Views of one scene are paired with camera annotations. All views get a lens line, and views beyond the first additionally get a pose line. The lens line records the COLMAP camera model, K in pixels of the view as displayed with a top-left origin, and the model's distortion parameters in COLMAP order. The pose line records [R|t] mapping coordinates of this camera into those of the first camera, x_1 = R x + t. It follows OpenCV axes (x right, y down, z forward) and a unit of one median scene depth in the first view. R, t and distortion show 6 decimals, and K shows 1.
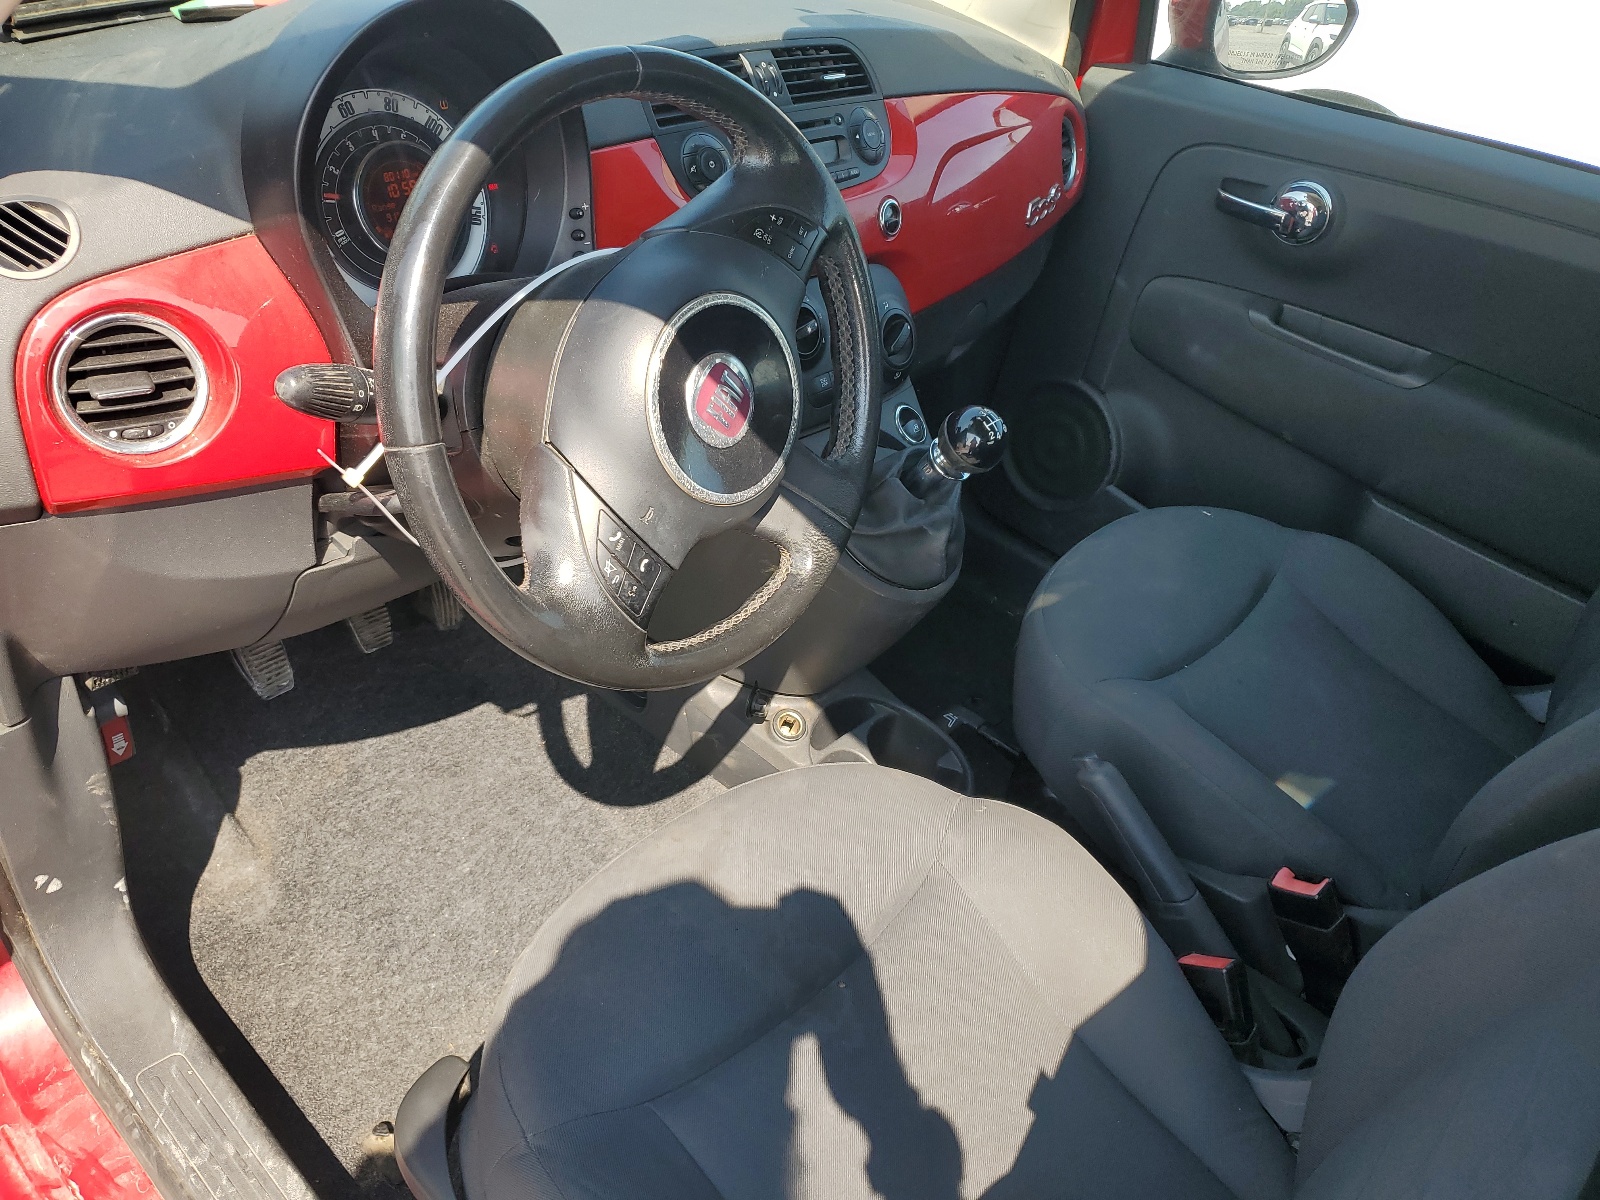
lens RADIAL K [[1233.6, 0, 803.0], [0, 1233.6, 526.4], [0, 0, 1]] dist [0.003937, 0.003301]
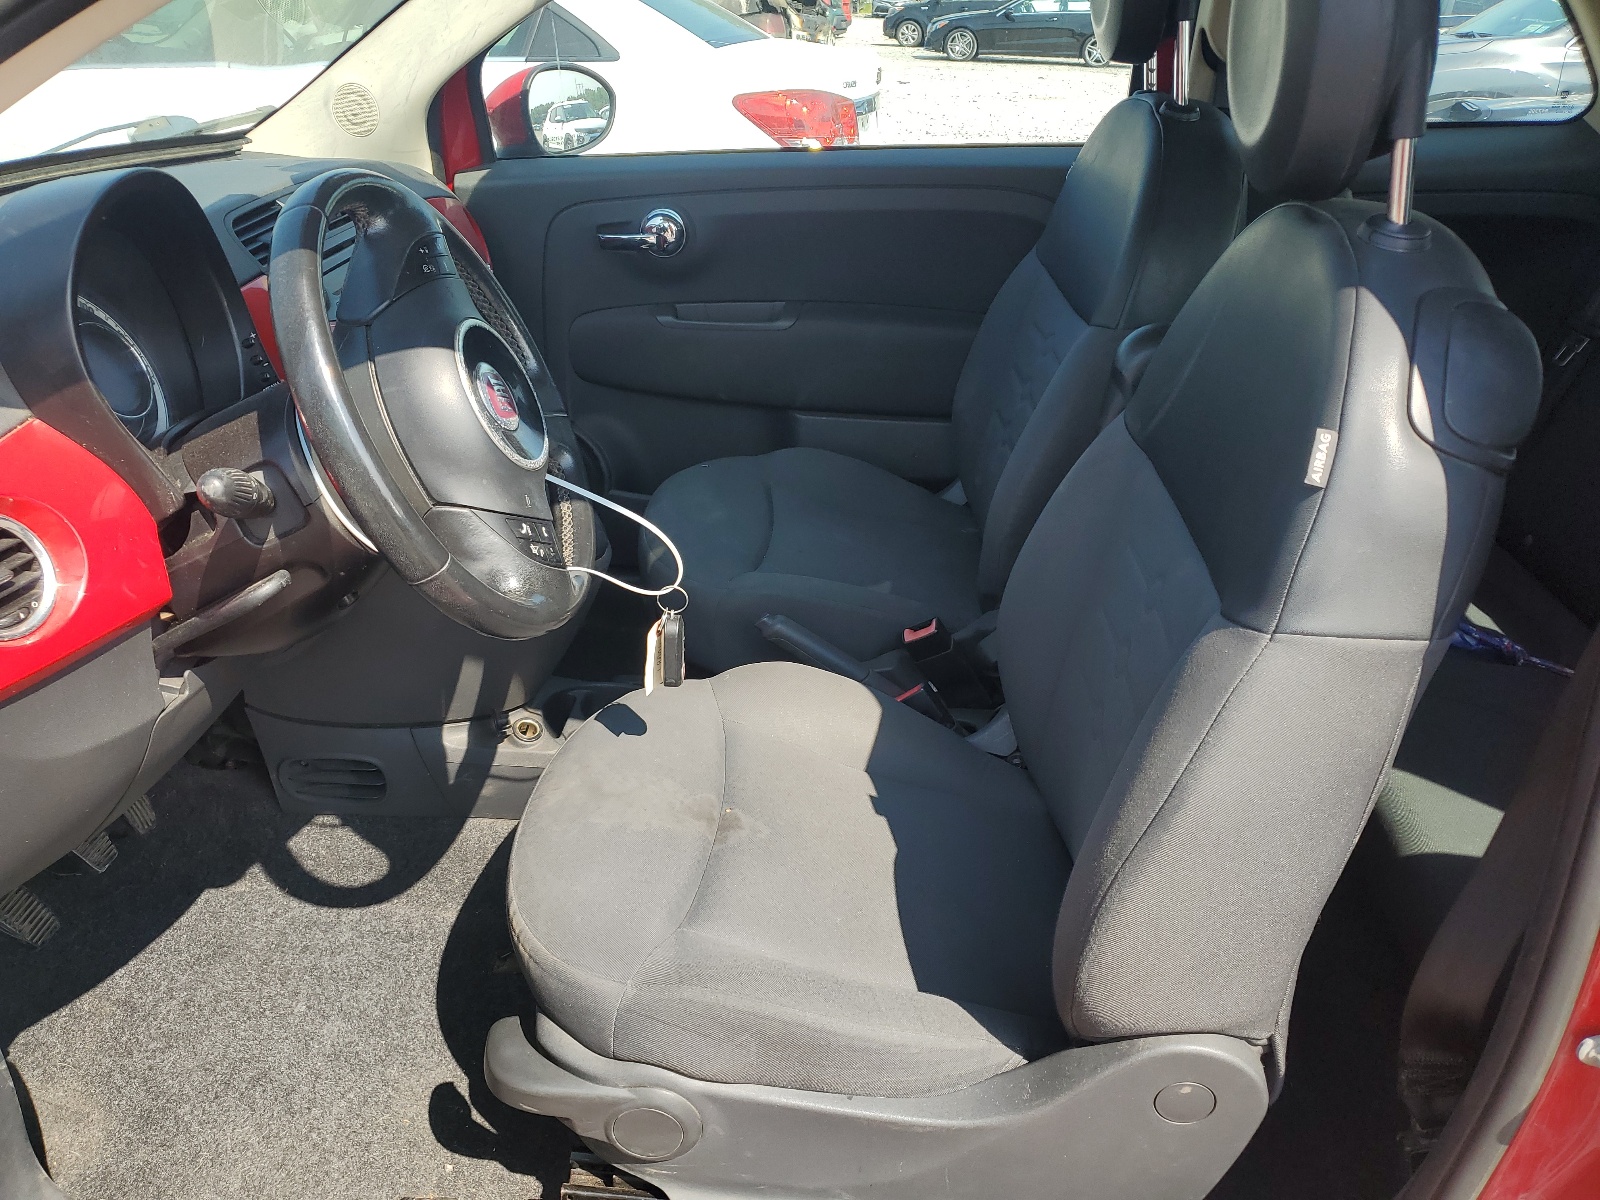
lens RADIAL K [[1233.6, 0, 803.0], [0, 1233.6, 526.4], [0, 0, 1]] dist [0.003937, 0.003301]
pose [[0.764254, -0.377813, 0.522659, -0.334556], [0.432046, 0.901630, 0.020003, 0.076011], [-0.478802, 0.210525, 0.852307, -0.147962]]
